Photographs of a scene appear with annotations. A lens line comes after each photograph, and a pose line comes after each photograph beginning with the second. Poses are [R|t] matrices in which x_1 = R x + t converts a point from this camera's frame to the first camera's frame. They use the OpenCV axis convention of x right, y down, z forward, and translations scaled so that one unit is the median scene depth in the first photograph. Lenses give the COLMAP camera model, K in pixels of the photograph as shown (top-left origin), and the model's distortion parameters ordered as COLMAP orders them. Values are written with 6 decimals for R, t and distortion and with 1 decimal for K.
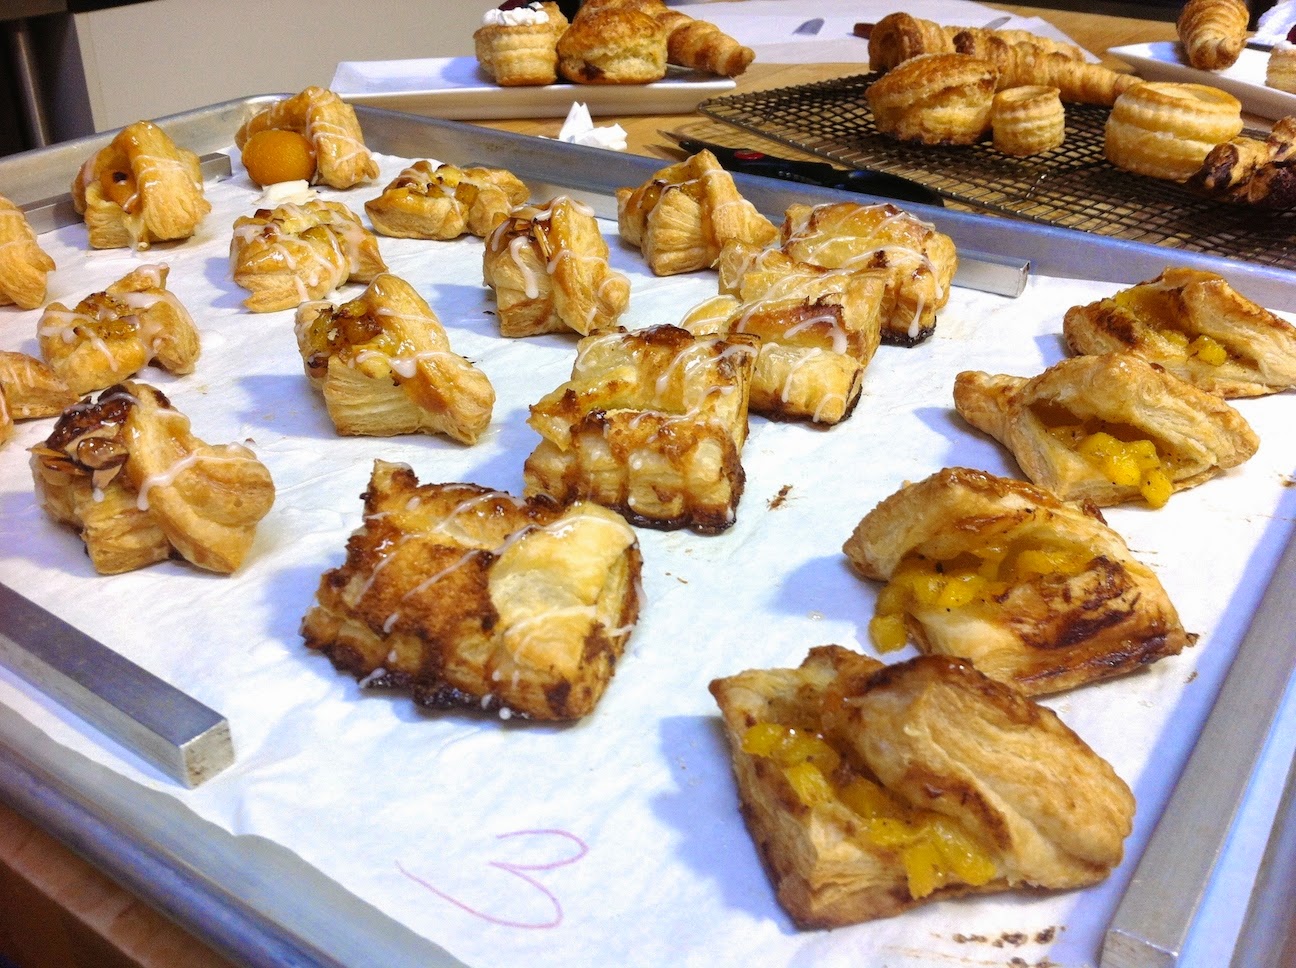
lens RADIAL K [[1541.5, 0, 648.0], [0, 1541.5, 484.0], [0, 0, 1]] dist [0.096213, -0.828170]
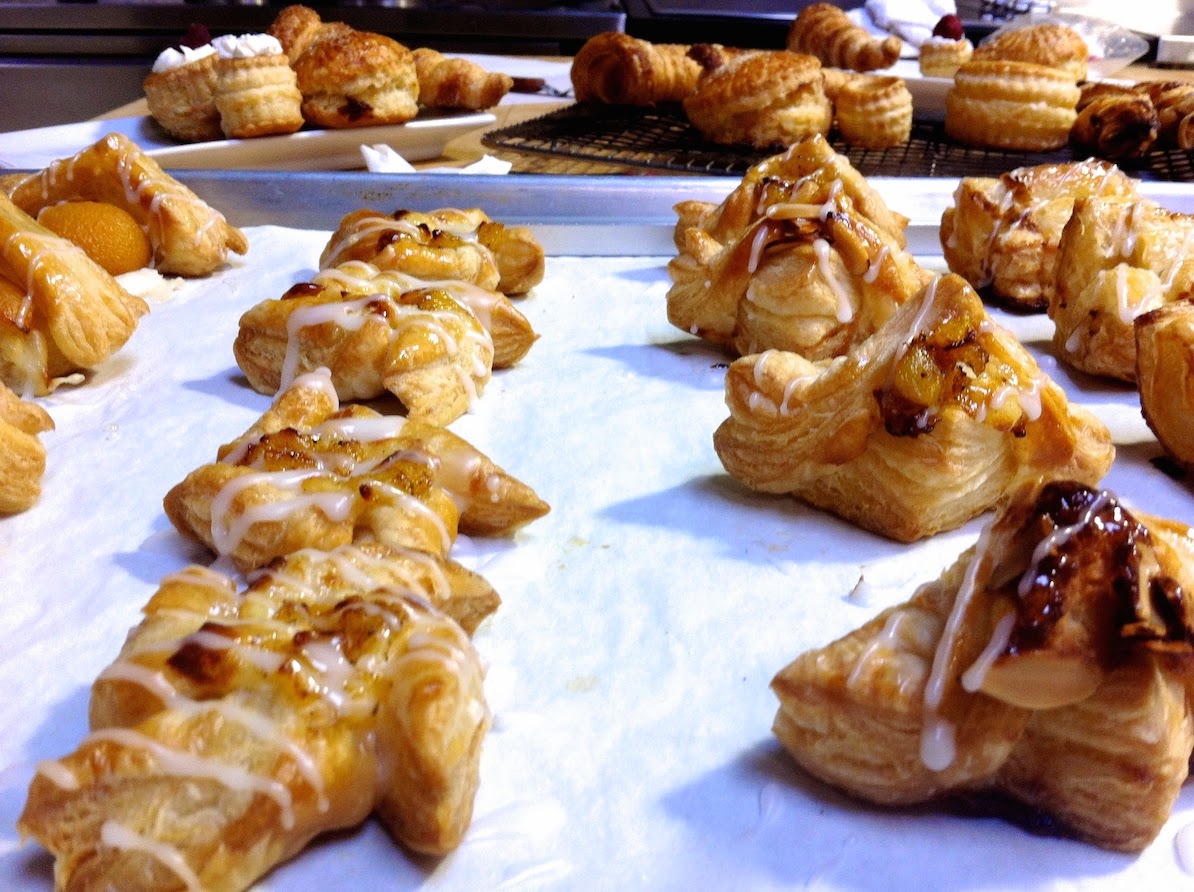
lens RADIAL K [[1420.2, 0, 597.0], [0, 1420.2, 446.0], [0, 0, 1]] dist [0.096213, -0.828170]
pose [[0.777074, -0.196715, 0.597879, -0.407156], [0.259894, 0.965427, -0.020143, -0.058268], [-0.573246, 0.171037, 0.801334, 0.390224]]
